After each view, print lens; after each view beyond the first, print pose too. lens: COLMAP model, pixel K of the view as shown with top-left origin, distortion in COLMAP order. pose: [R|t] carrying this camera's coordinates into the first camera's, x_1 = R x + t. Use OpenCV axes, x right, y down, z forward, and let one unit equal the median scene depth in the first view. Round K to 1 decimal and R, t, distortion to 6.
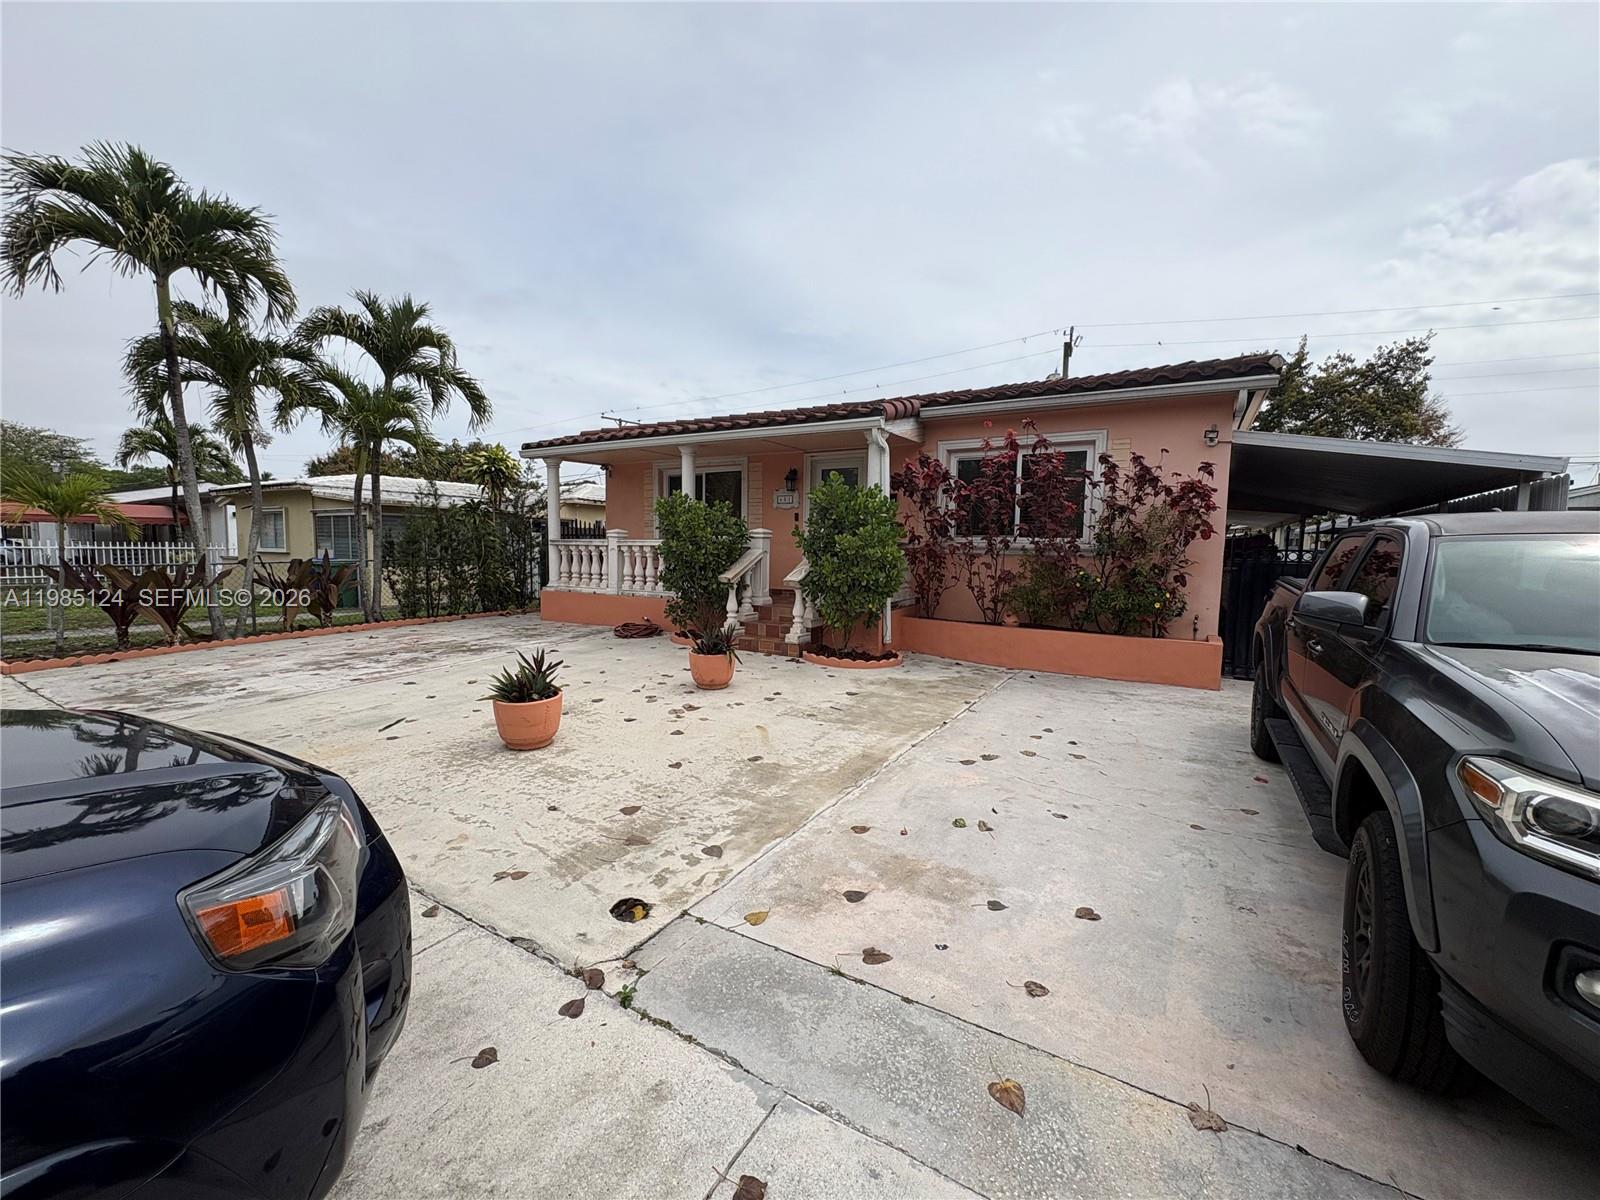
lens RADIAL K [[636.2, 0, 803.4], [0, 636.2, 566.6], [0, 0, 1]] dist [-0.002540, 0.000715]
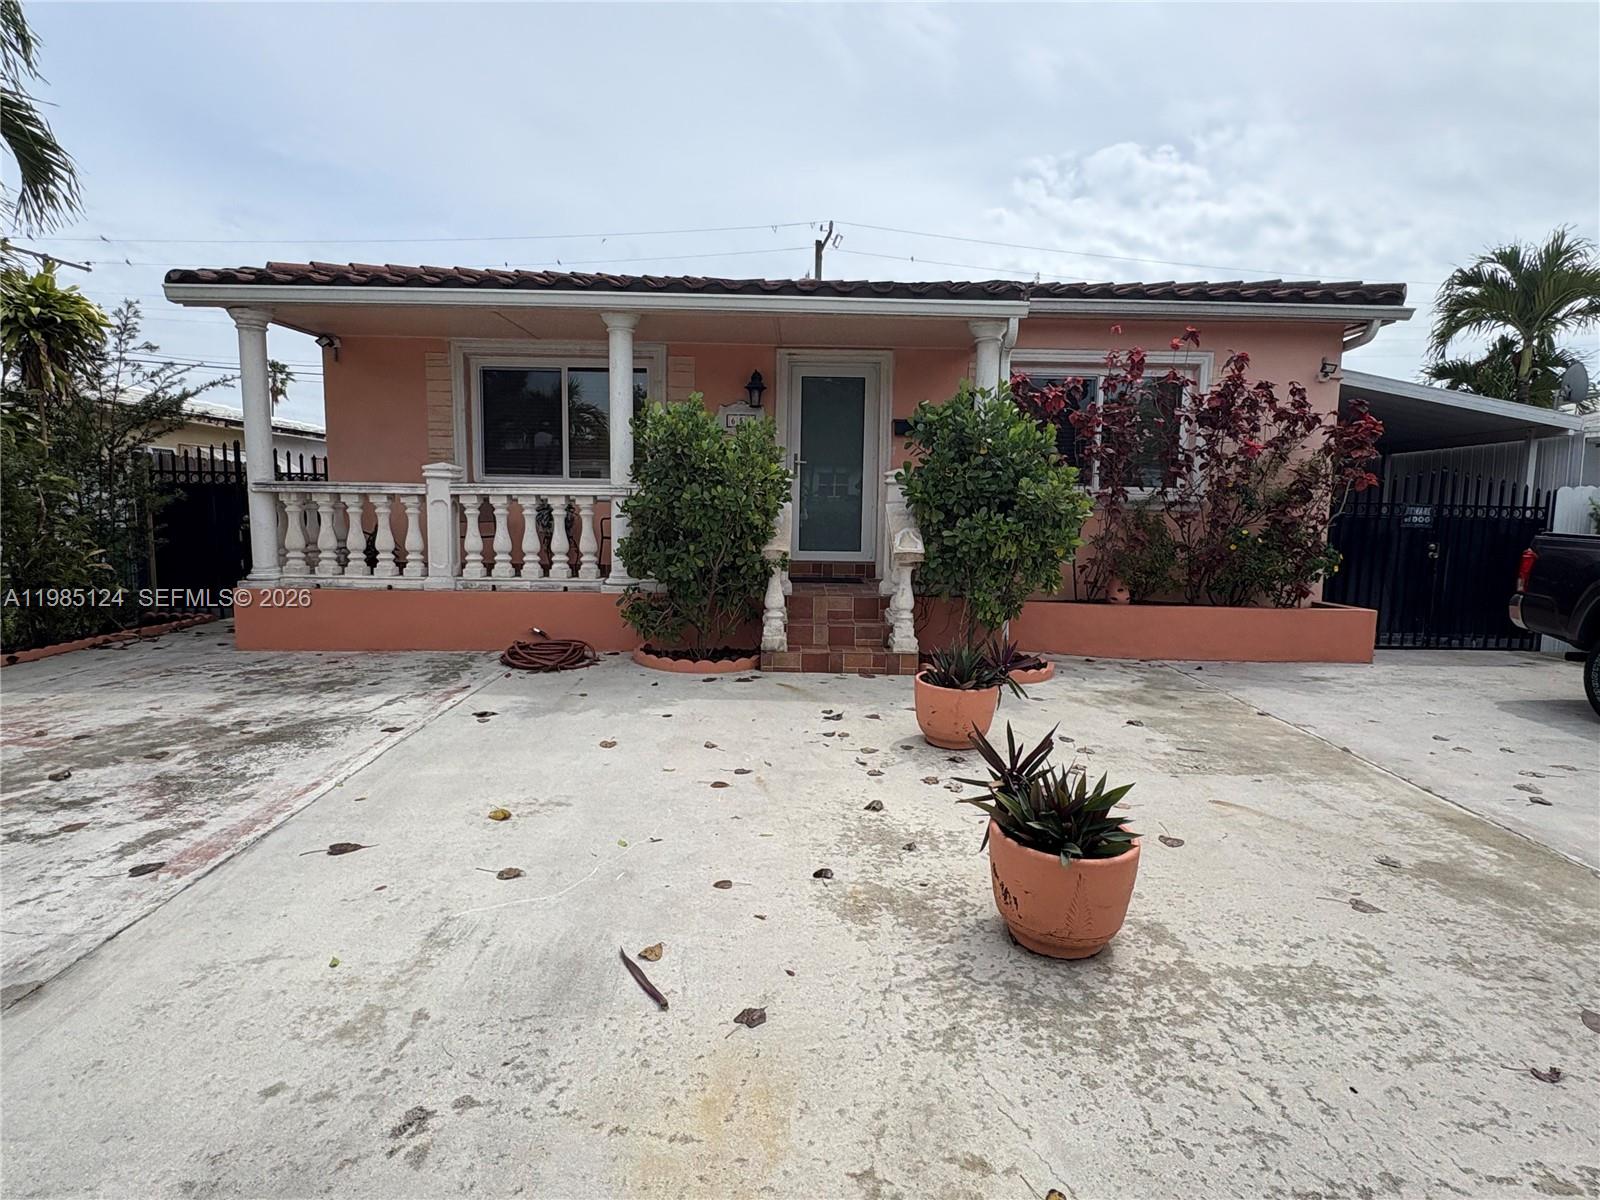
lens RADIAL K [[816.5, 0, 786.9], [0, 816.5, 596.2], [0, 0, 1]] dist [0.003816, -0.003138]
pose [[0.862290, -0.058087, 0.503073, -0.530769], [0.013107, 0.995627, 0.092494, -0.012757], [-0.506246, -0.073163, 0.859280, 0.368629]]
